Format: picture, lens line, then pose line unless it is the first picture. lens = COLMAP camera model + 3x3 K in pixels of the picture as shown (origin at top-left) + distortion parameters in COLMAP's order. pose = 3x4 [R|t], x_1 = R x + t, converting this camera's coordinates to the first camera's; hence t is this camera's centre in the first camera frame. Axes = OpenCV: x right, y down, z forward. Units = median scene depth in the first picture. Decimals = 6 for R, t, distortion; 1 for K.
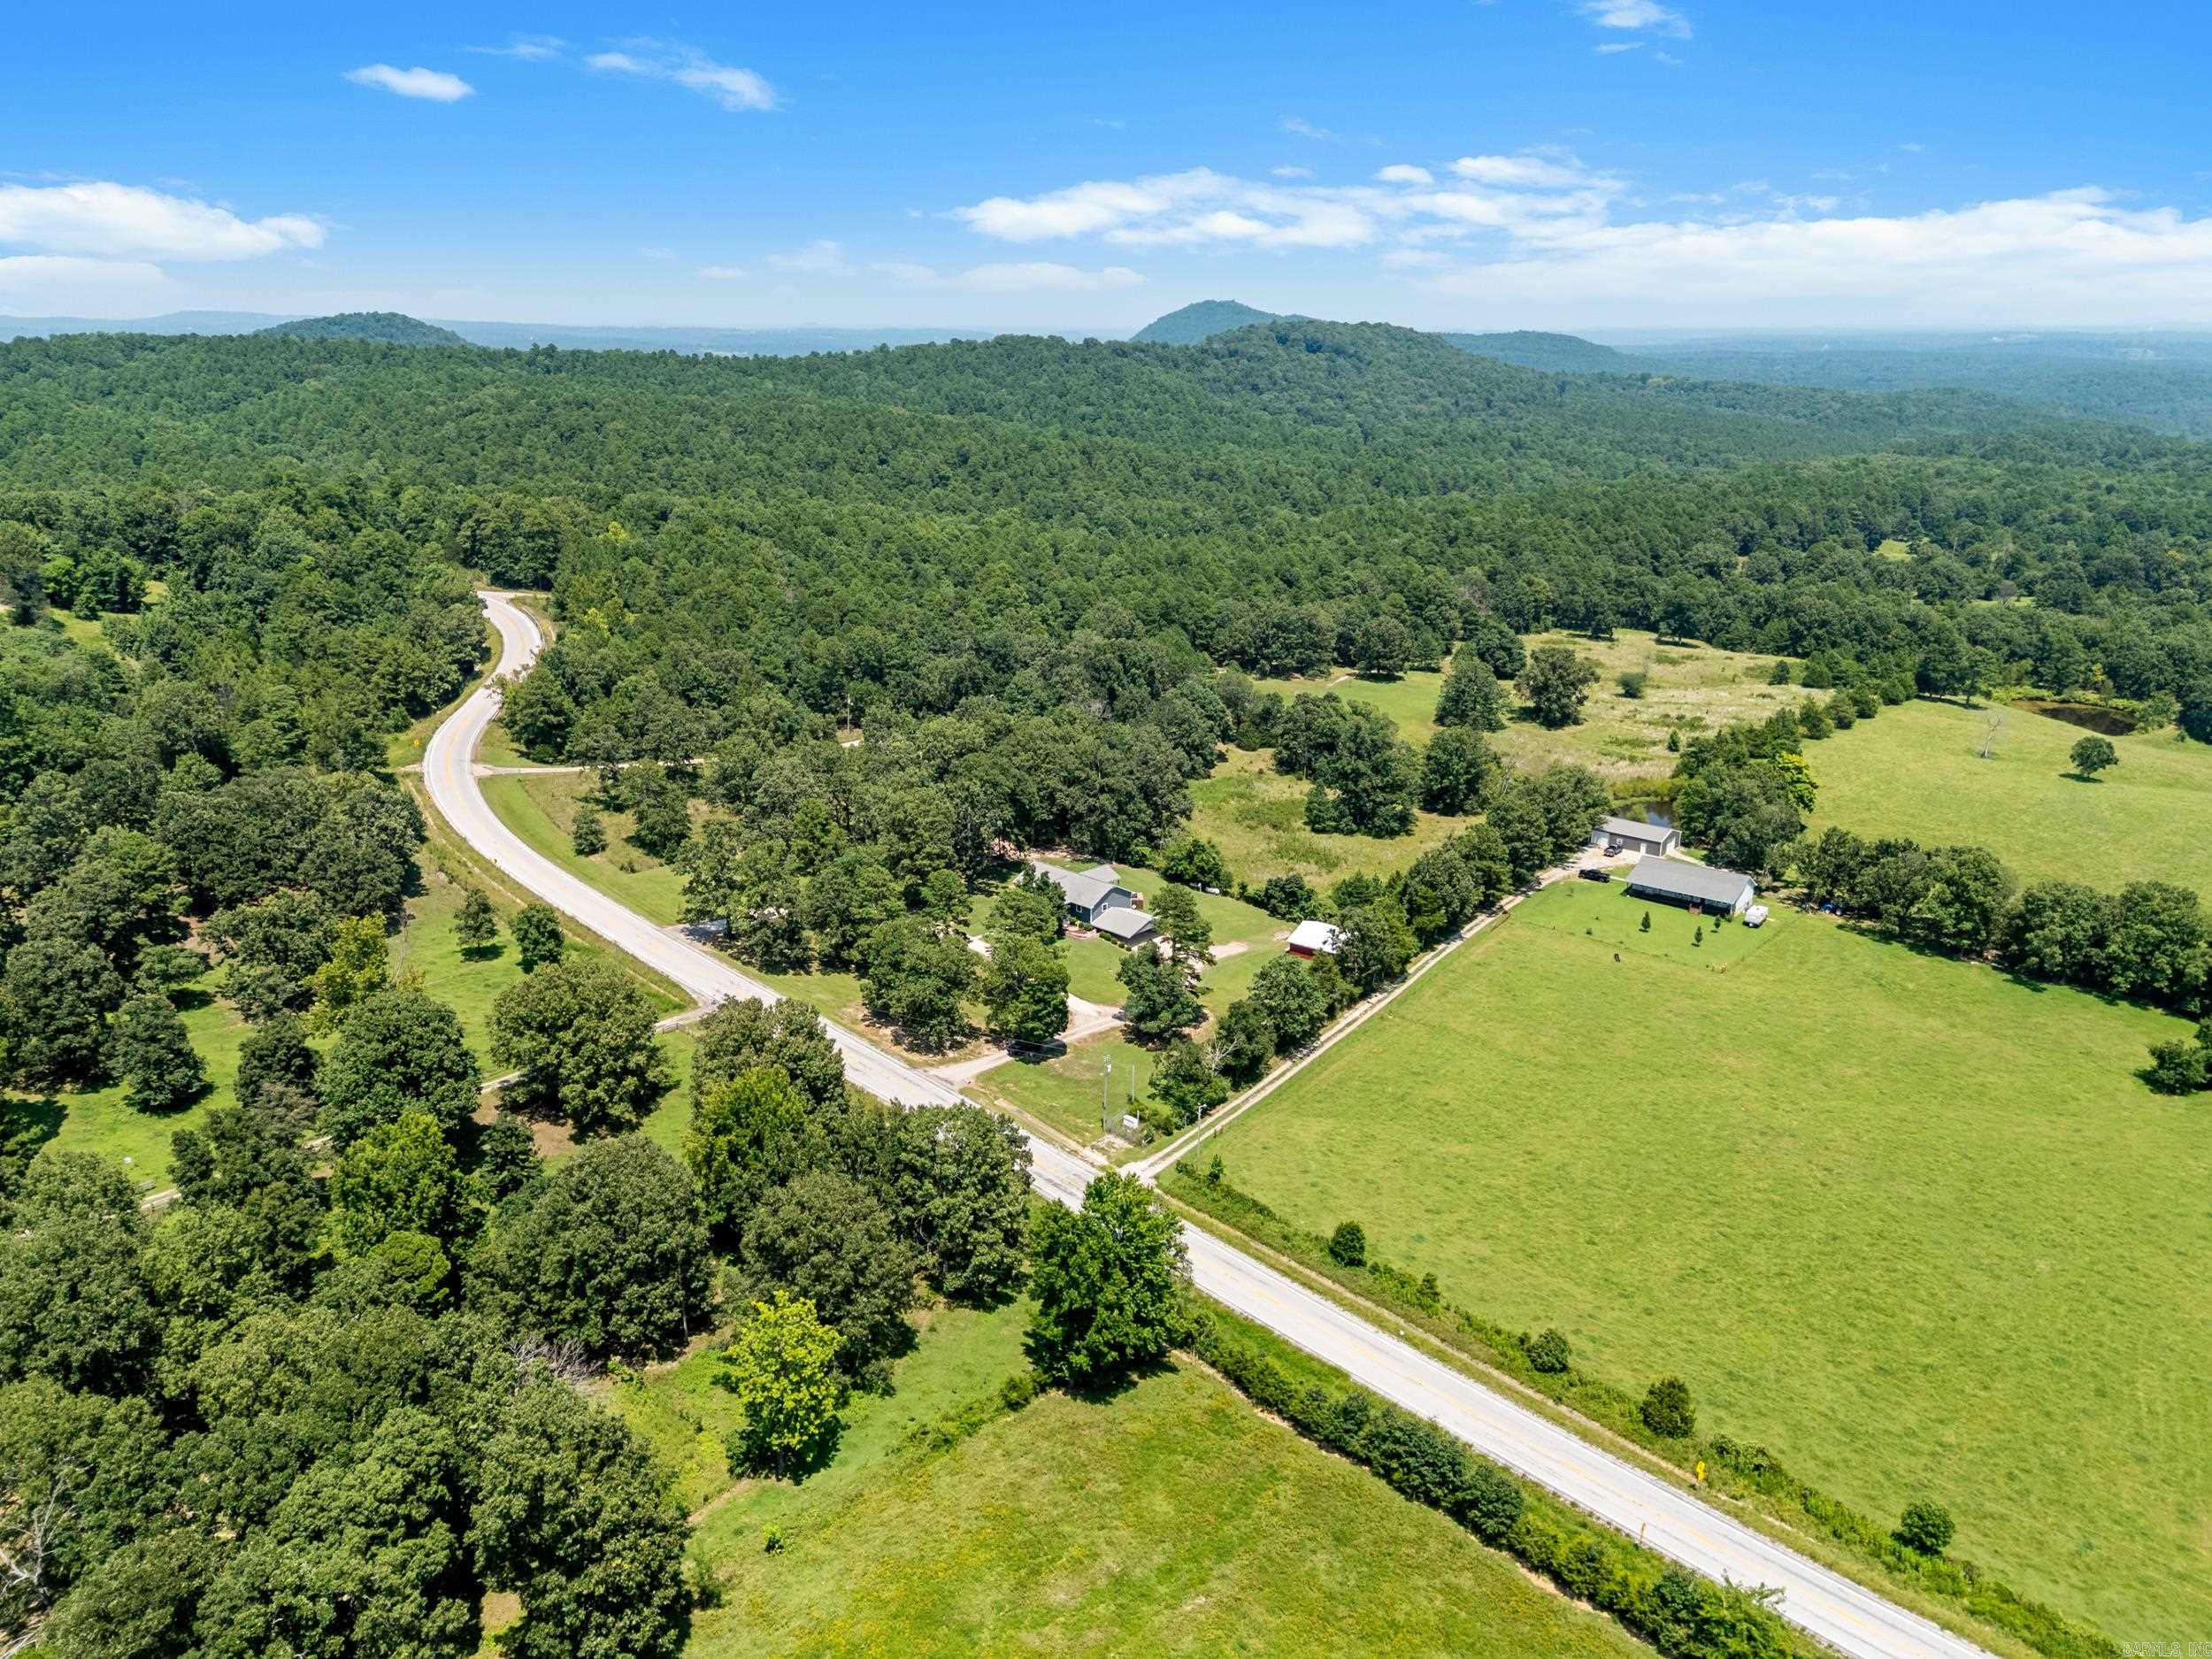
lens RADIAL K [[1605.7, 0, 1106.0], [0, 1605.7, 829.5], [0, 0, 1]] dist [0.148253, -0.192285]
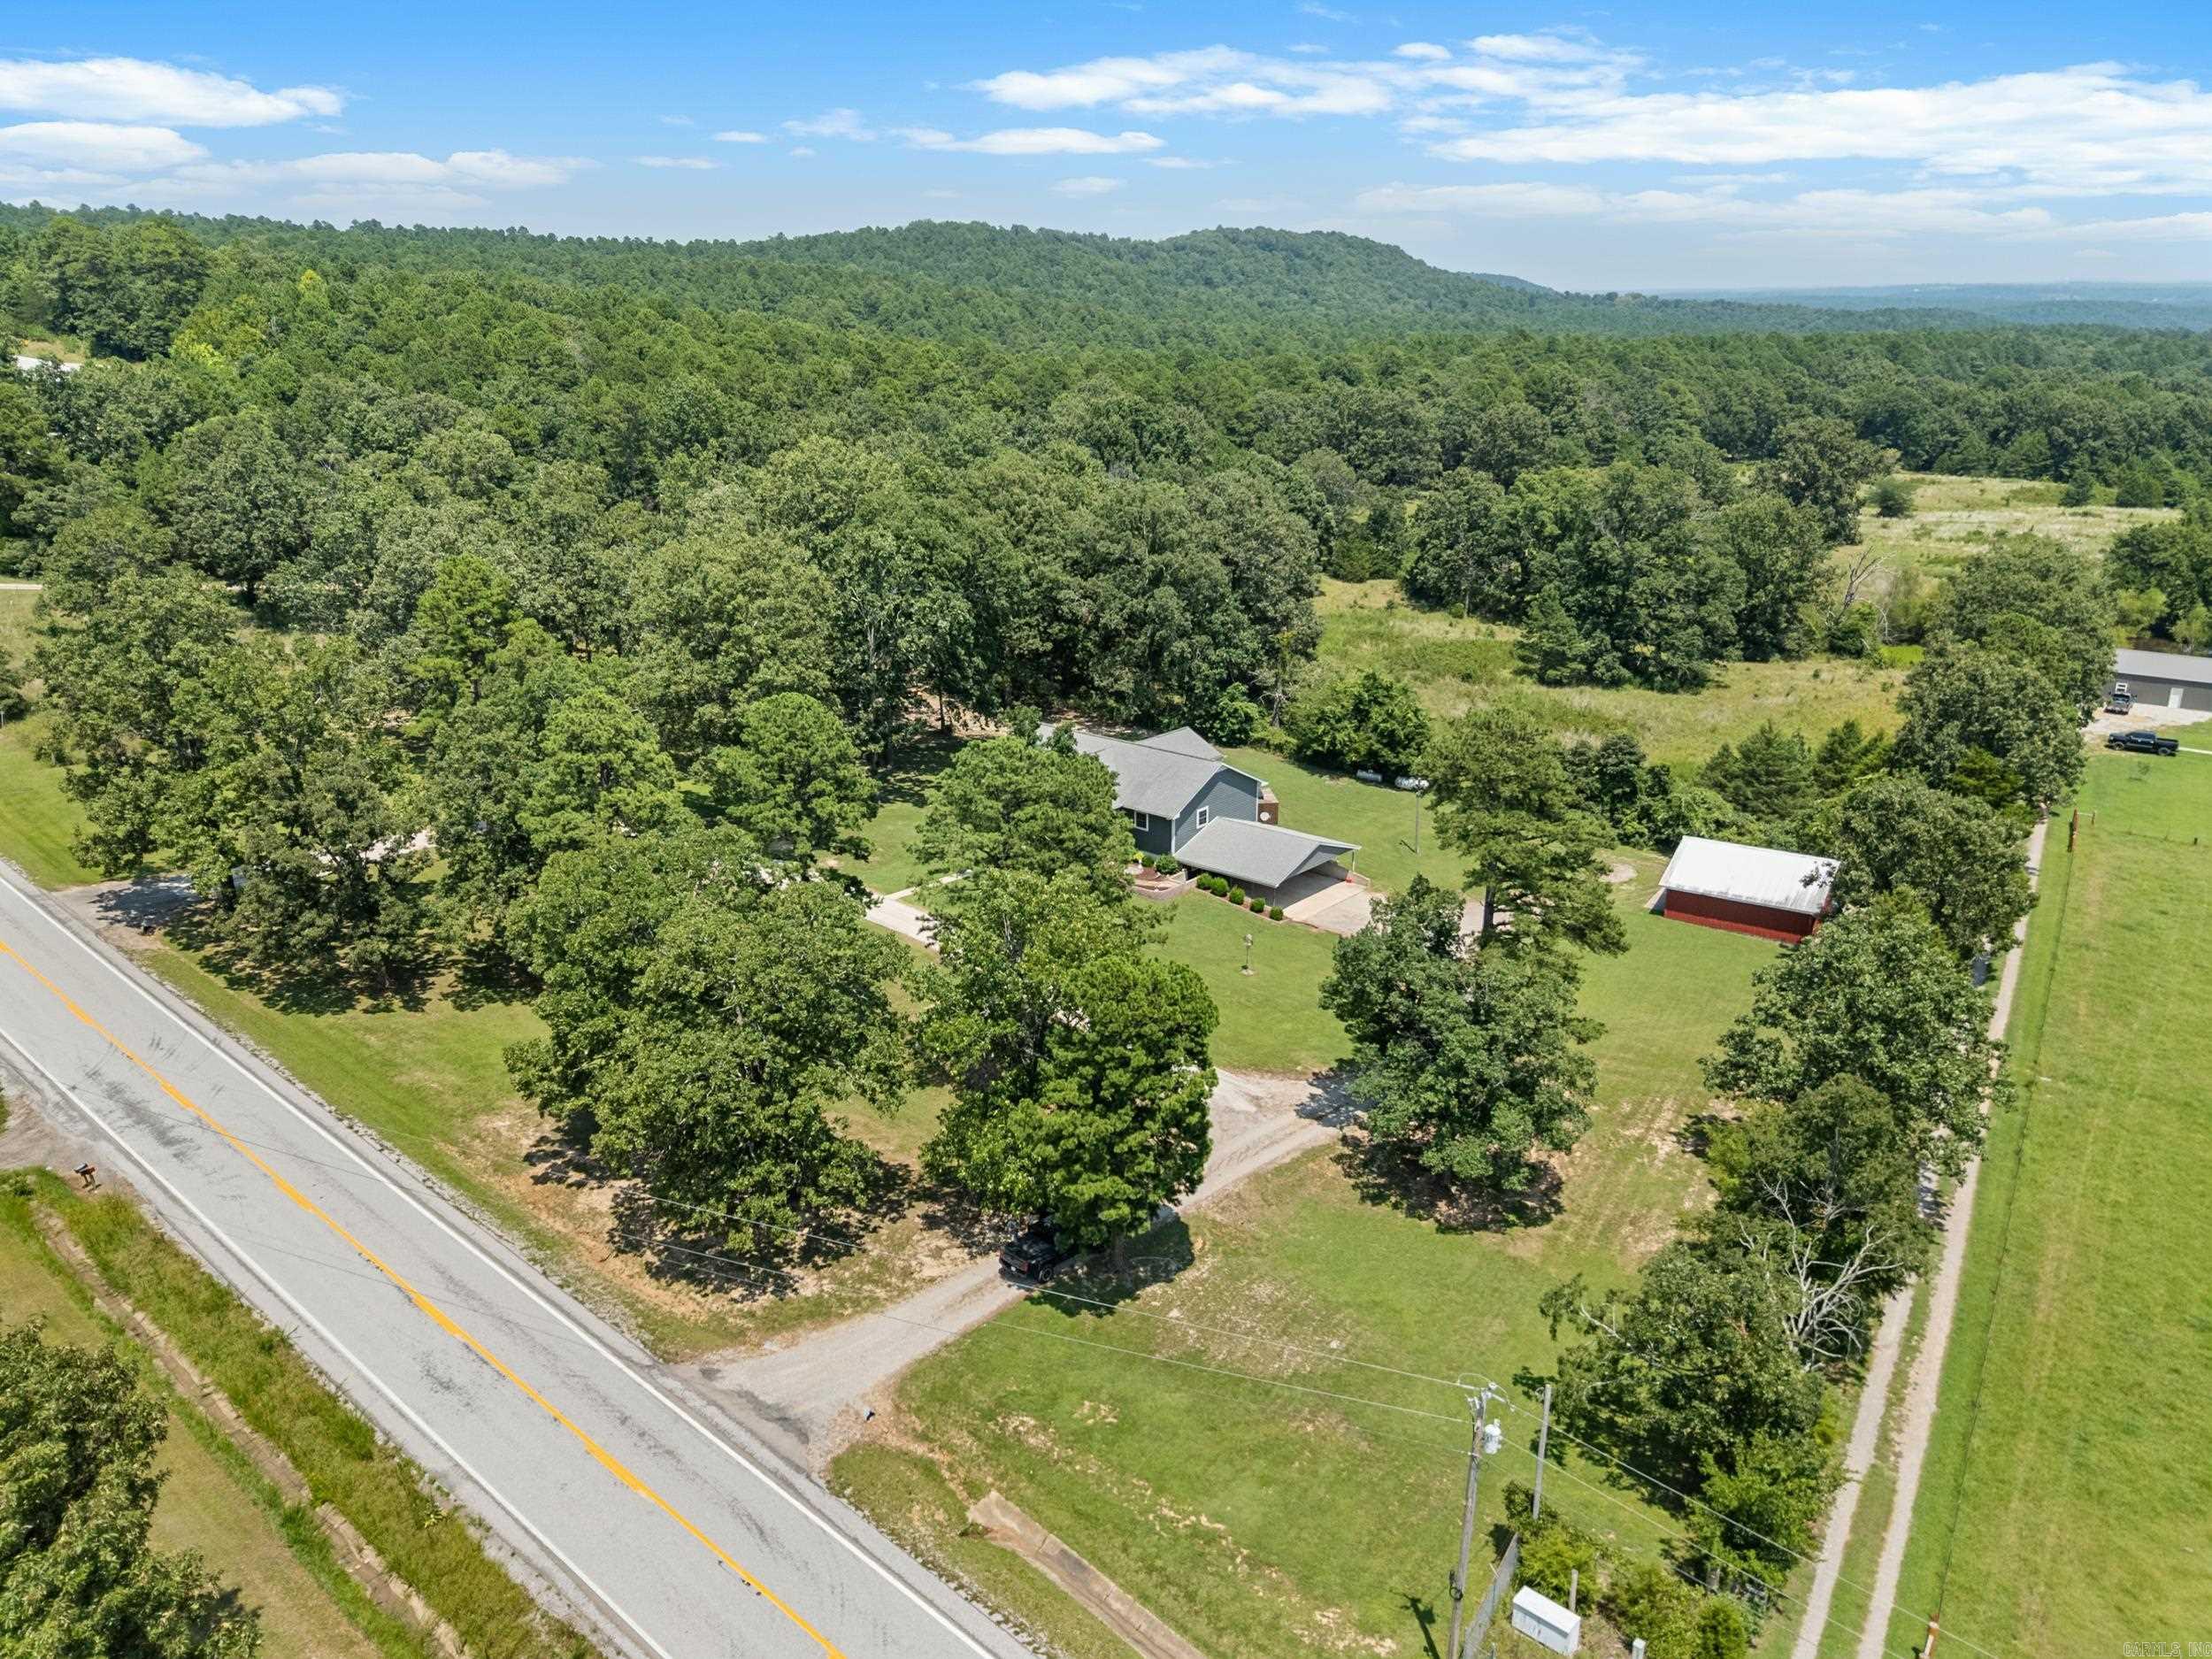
lens RADIAL K [[1605.7, 0, 1106.0], [0, 1605.7, 829.5], [0, 0, 1]] dist [0.148253, -0.192285]
pose [[0.998767, -0.024489, 0.043178, -0.045116], [0.023833, 0.999594, 0.015643, 0.045943], [-0.043544, -0.014594, 0.998945, 0.601620]]
